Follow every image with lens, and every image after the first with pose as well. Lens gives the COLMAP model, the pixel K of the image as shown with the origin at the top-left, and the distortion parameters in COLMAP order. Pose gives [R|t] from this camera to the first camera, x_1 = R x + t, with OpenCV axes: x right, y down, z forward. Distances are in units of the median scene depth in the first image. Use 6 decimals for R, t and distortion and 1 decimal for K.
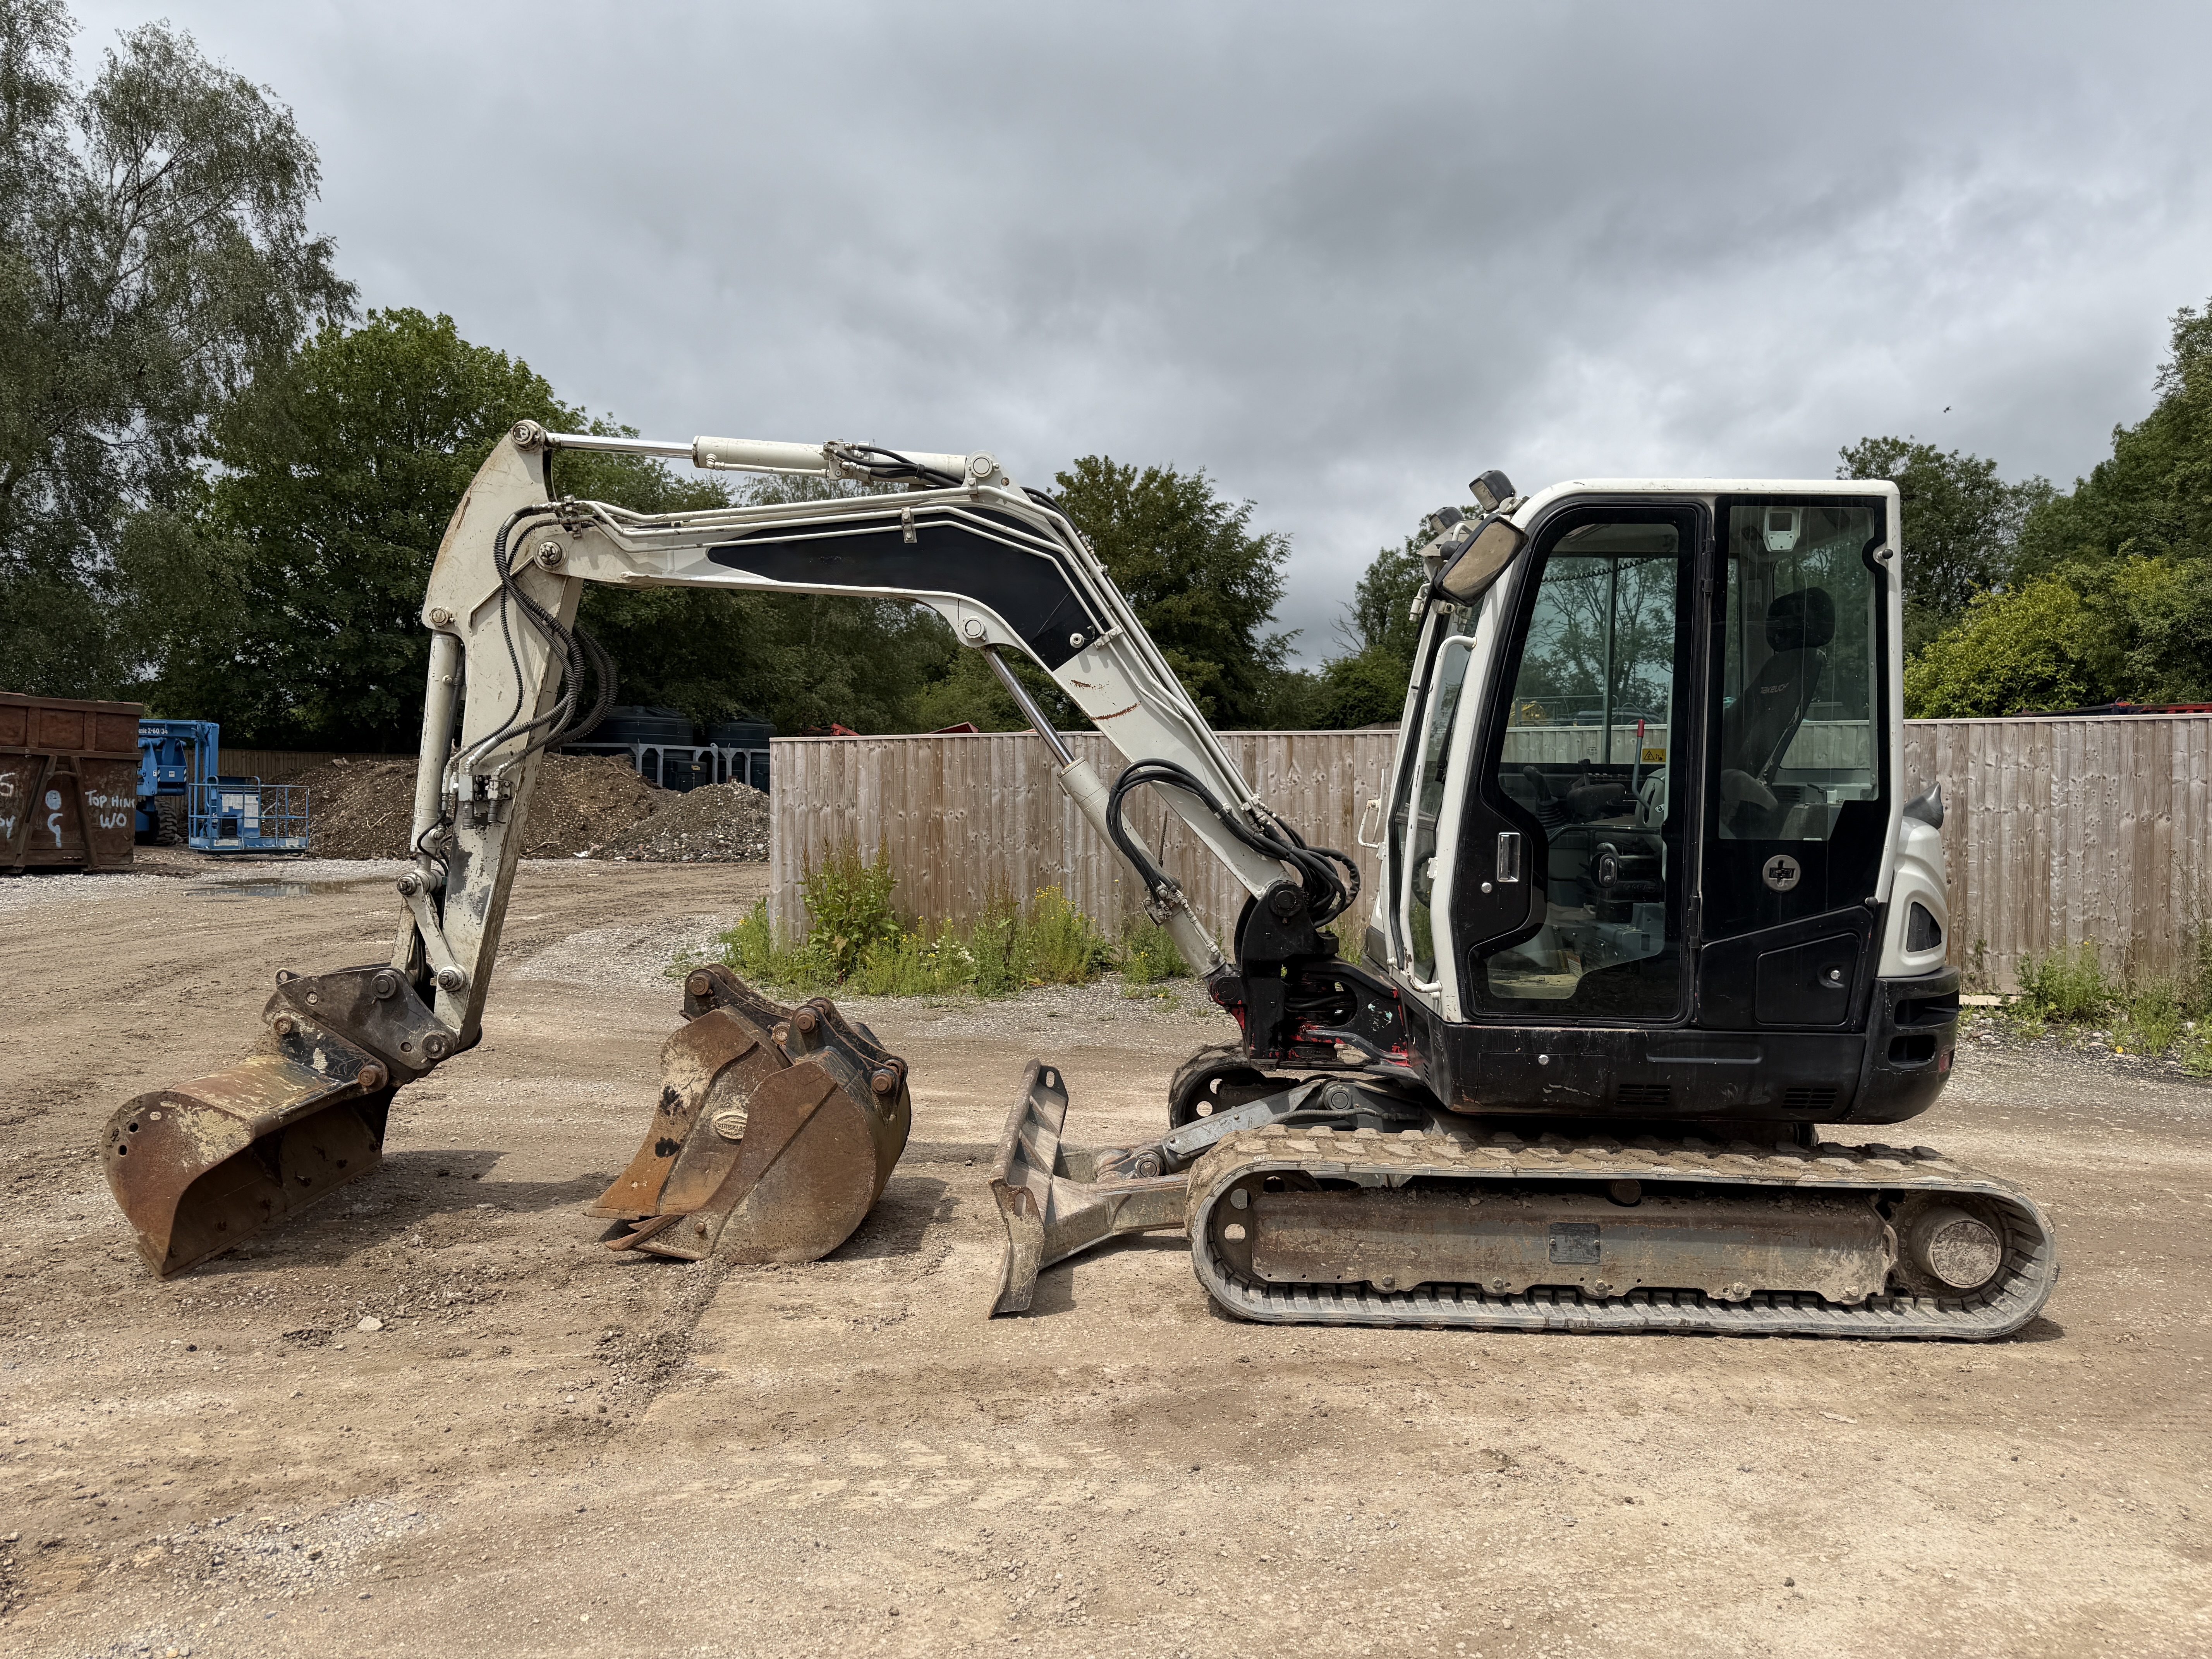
lens RADIAL K [[1565.1, 0, 1101.5], [0, 1565.1, 832.9], [0, 0, 1]] dist [0.045136, -0.055019]
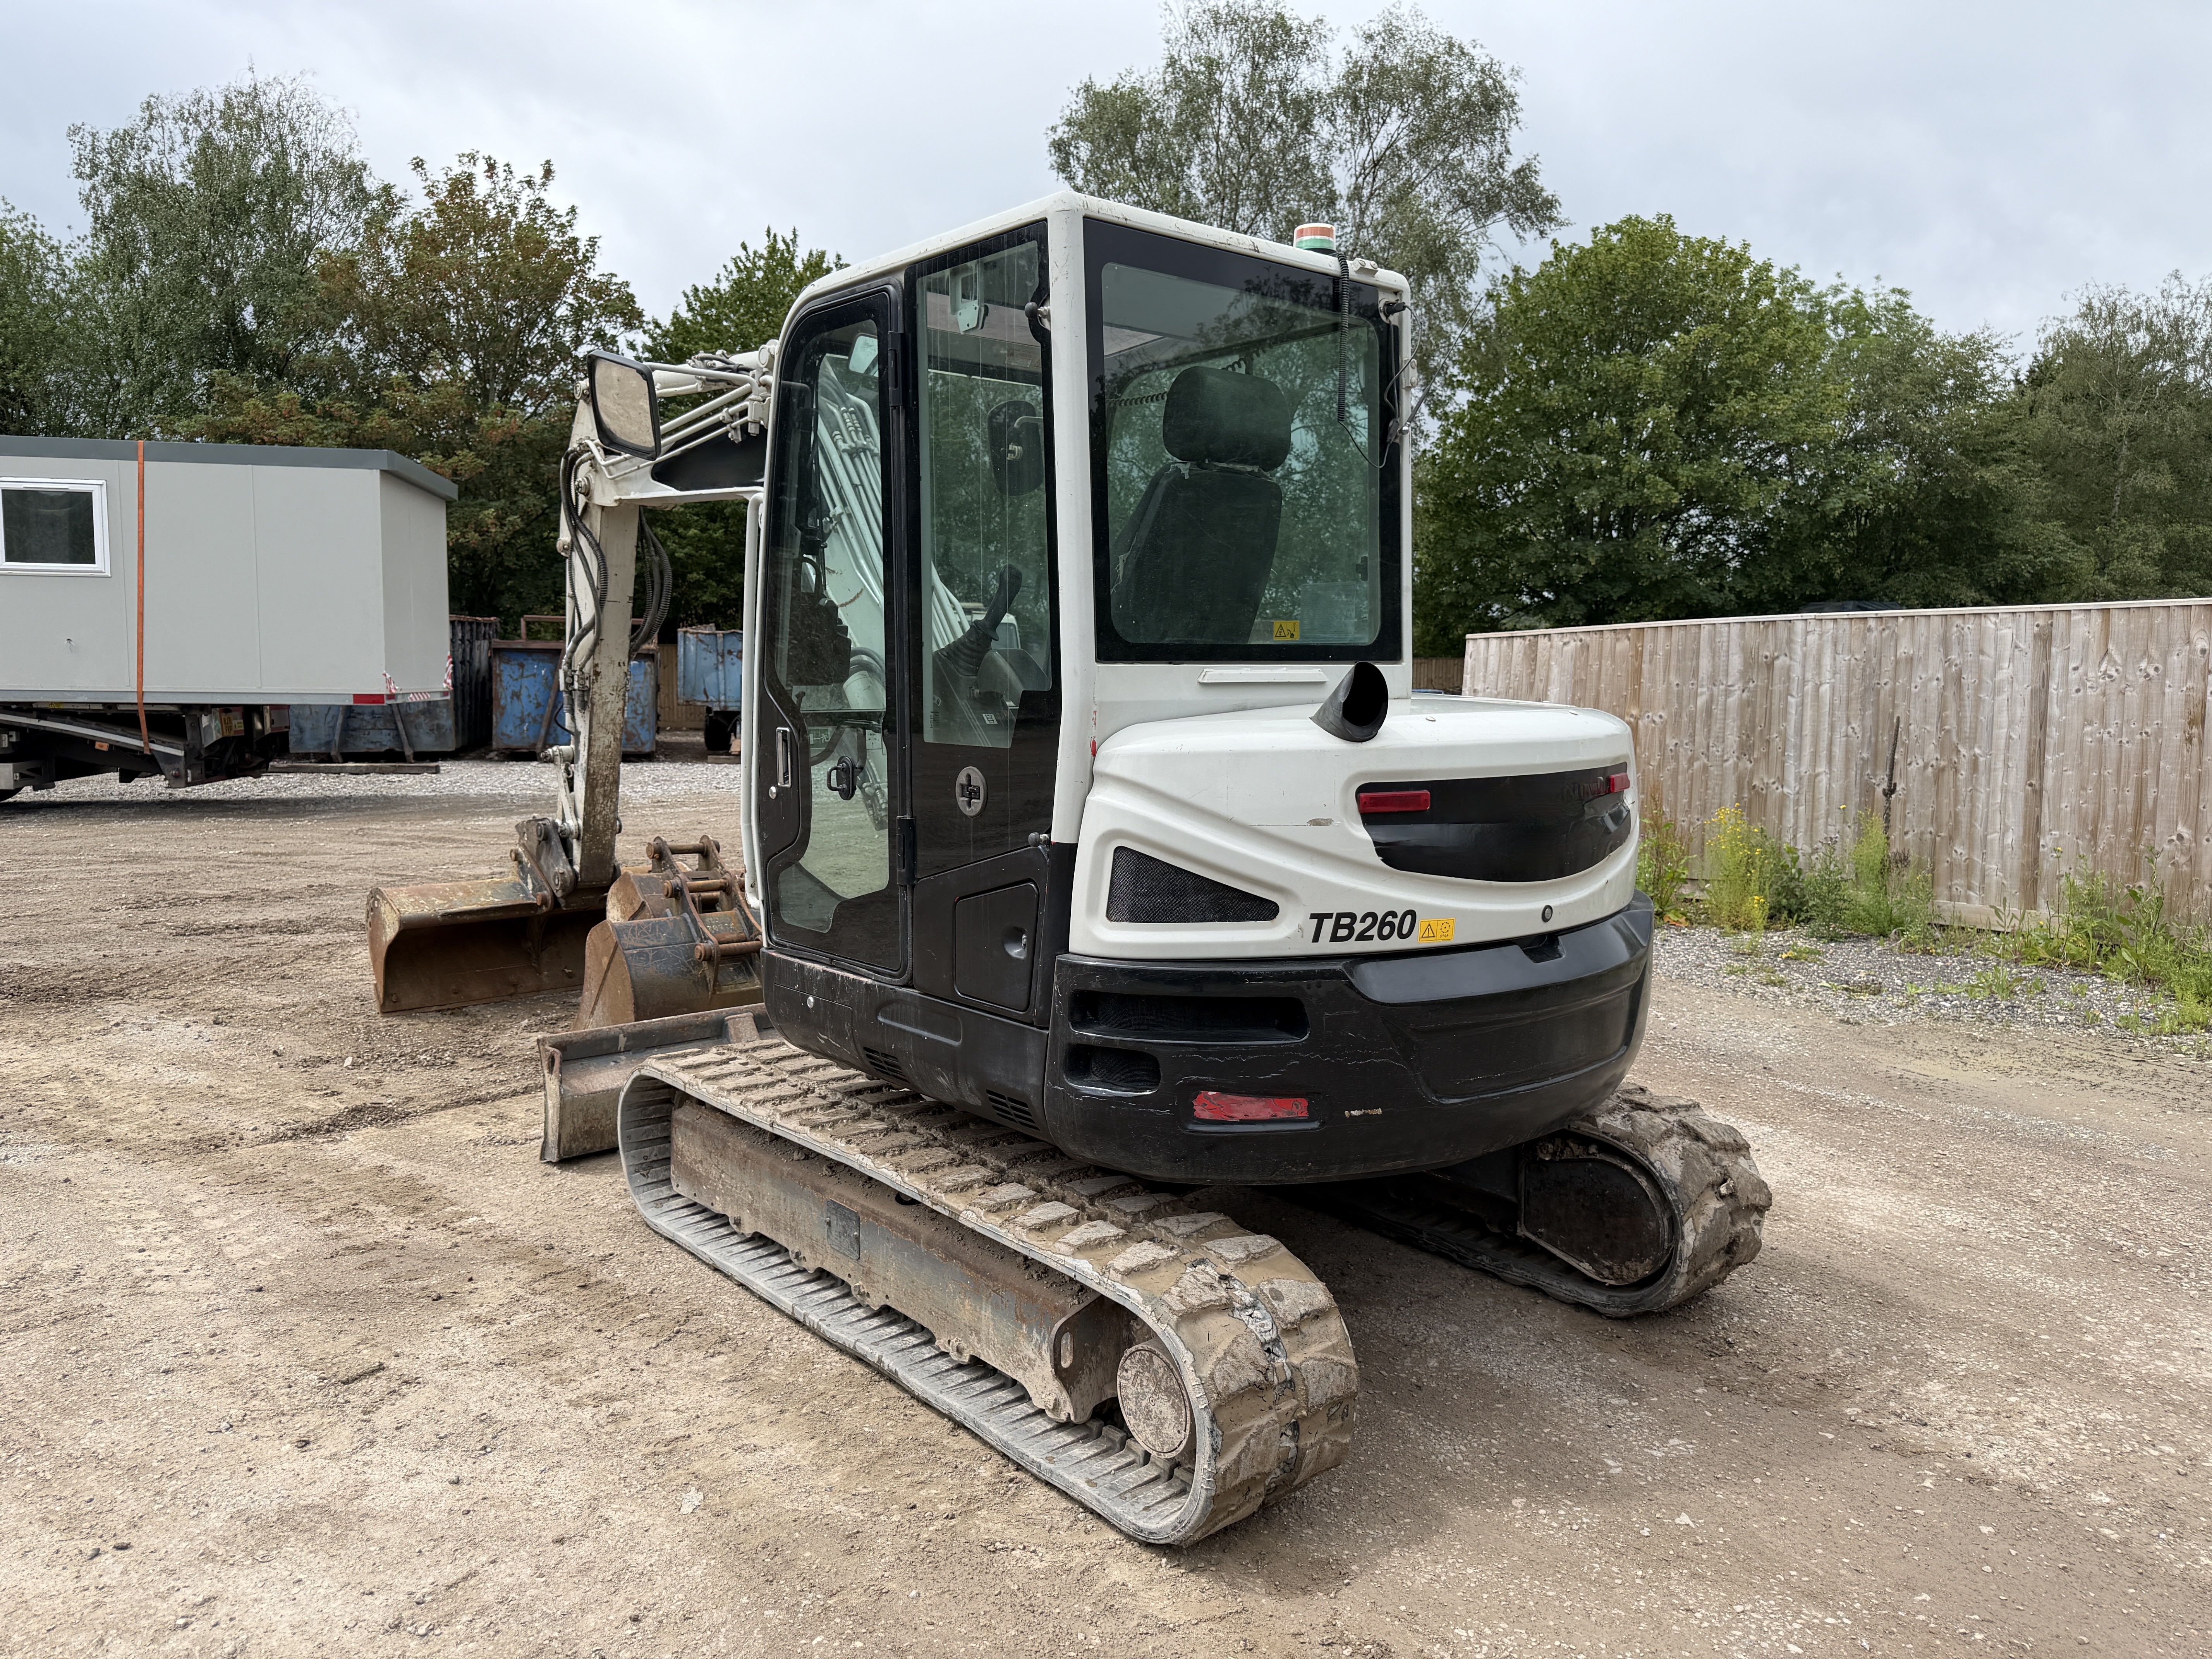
lens RADIAL K [[1565.1, 0, 1101.5], [0, 1565.1, 832.9], [0, 0, 1]] dist [0.045136, -0.055019]
pose [[0.660292, 0.068848, -0.747847, 0.836673], [-0.024113, 0.997219, 0.070516, -0.005717], [0.750622, -0.028528, 0.660116, 0.480717]]
